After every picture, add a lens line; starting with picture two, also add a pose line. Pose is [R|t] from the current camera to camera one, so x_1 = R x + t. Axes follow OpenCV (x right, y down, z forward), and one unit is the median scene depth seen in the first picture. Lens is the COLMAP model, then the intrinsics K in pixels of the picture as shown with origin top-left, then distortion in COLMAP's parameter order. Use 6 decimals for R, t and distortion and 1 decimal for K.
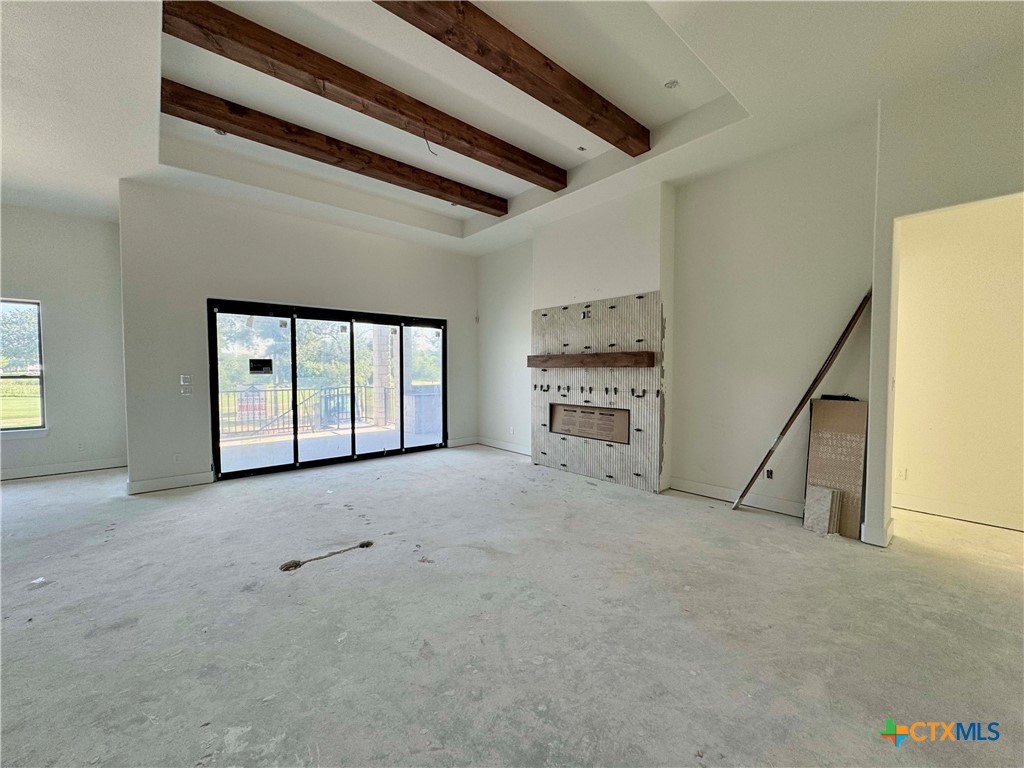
lens RADIAL K [[407.5, 0, 513.2], [0, 407.5, 382.2], [0, 0, 1]] dist [-0.002981, 0.000461]
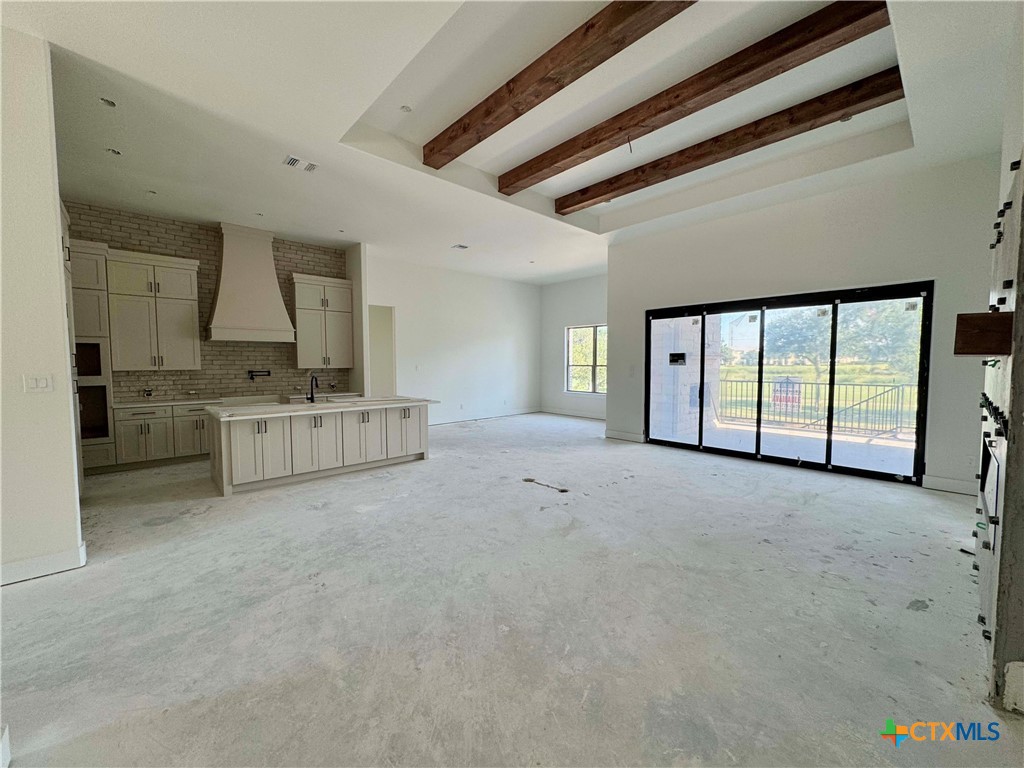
lens RADIAL K [[407.5, 0, 509.6], [0, 407.5, 383.1], [0, 0, 1]] dist [-0.002981, 0.000461]
pose [[0.021863, 0.052667, -0.998373, 0.691049], [-0.029938, 0.998198, 0.052002, -0.018287], [0.999313, 0.028753, 0.023401, 0.551818]]
